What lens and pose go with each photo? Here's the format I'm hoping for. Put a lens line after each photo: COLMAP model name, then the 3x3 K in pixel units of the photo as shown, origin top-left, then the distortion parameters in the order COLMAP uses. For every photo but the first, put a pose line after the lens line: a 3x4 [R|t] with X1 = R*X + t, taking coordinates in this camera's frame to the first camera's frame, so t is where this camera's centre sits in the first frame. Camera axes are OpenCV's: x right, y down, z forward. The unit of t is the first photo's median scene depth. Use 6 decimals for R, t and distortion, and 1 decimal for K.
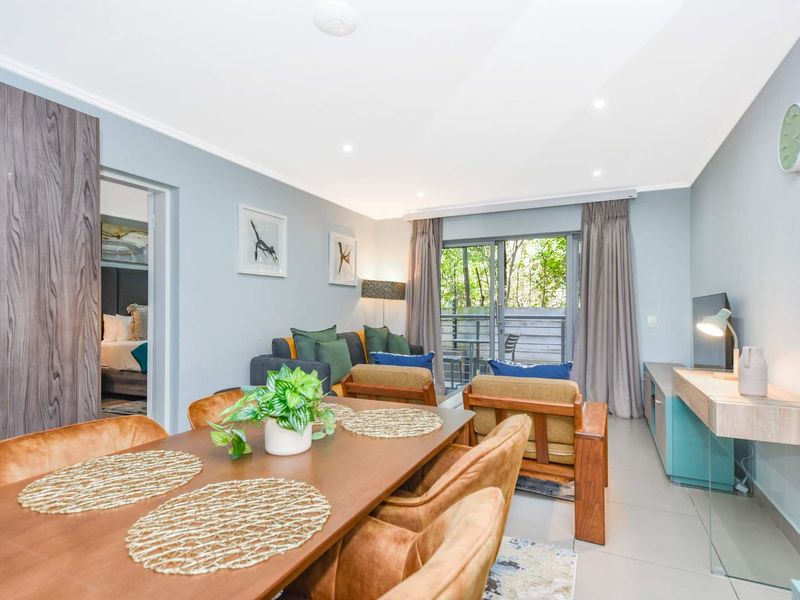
lens RADIAL K [[427.5, 0, 407.4], [0, 427.5, 305.5], [0, 0, 1]] dist [0.021249, -0.000039]
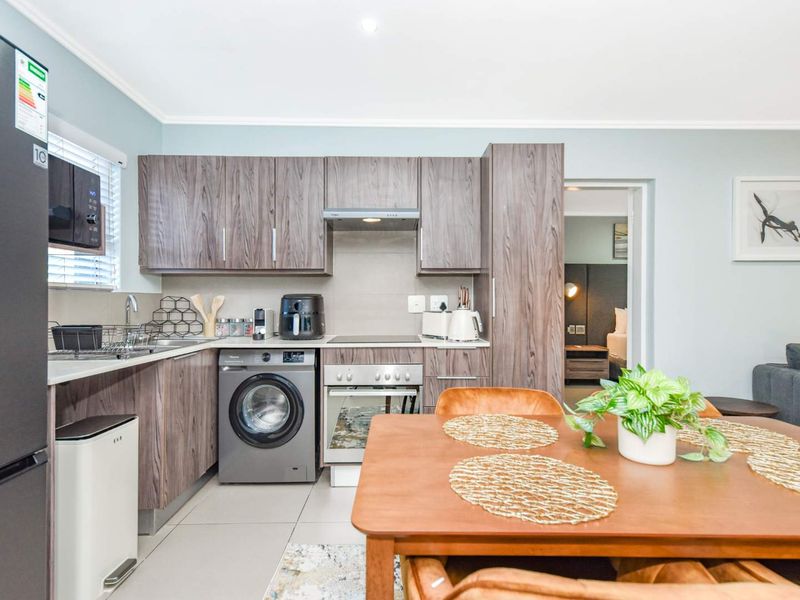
lens RADIAL K [[440.7, 0, 396.2], [0, 440.7, 301.3], [0, 0, 1]] dist [0.018760, 0.000499]
pose [[0.424714, 0.001794, -0.905326, 0.091184], [0.001232, 0.999996, 0.002560, -0.000052], [0.905327, -0.002203, 0.424710, 0.030648]]
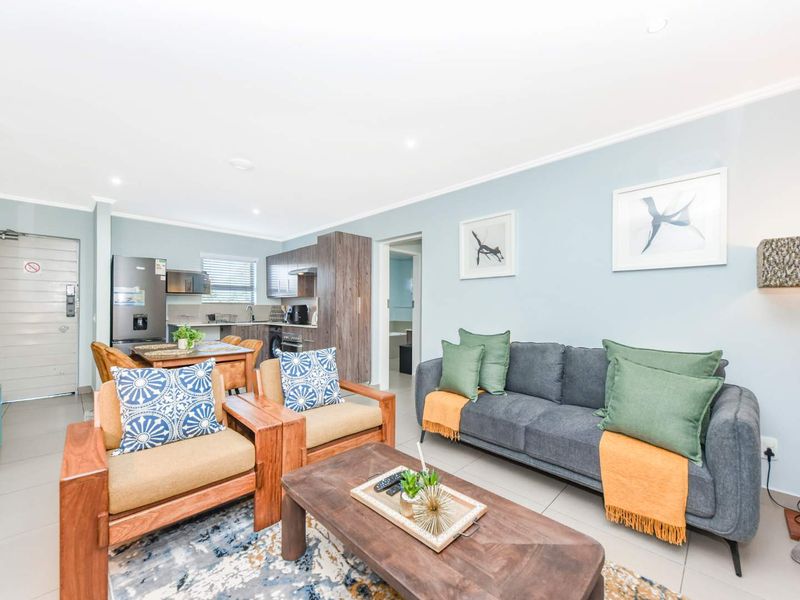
lens RADIAL K [[337.1, 0, 401.0], [0, 337.1, 303.5], [0, 0, 1]] dist [0.030798, 0.000094]
pose [[-0.338177, -0.017699, -0.940916, 0.467936], [0.002474, 0.999803, -0.019696, 0.010966], [0.941079, -0.008988, -0.338066, 0.945256]]
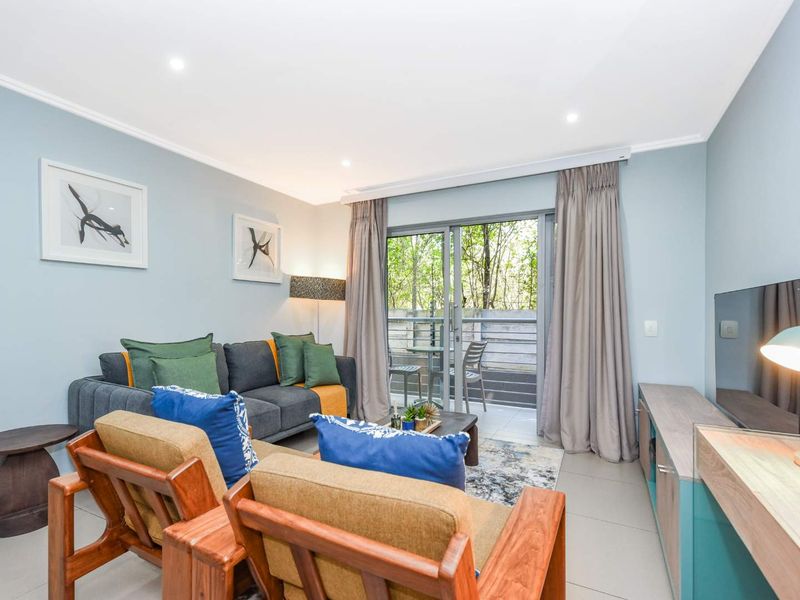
lens RADIAL K [[389.9, 0, 400.6], [0, 389.9, 312.6], [0, 0, 1]] dist [0.014846, 0.000174]
pose [[0.998987, -0.000692, -0.044989, 0.174165], [0.001205, 0.999935, 0.011381, 0.002990], [0.044978, -0.011423, 0.998923, 0.315855]]
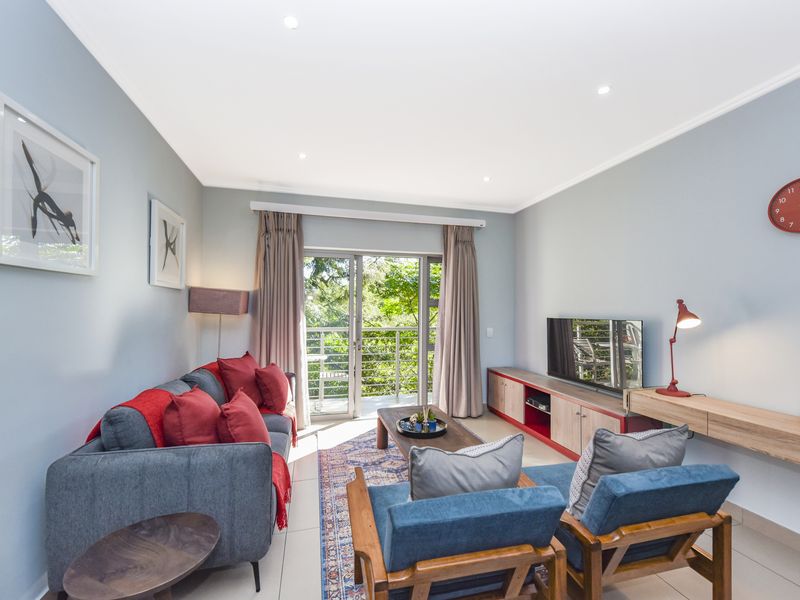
lens RADIAL K [[351.2, 0, 403.1], [0, 351.2, 311.0], [0, 0, 1]] dist [0.016179, -0.000463]
pose [[0.777086, 0.005873, 0.629367, -0.246933], [-0.012243, 0.999908, 0.005786, -0.031227], [-0.629276, -0.012202, 0.777086, 0.408446]]
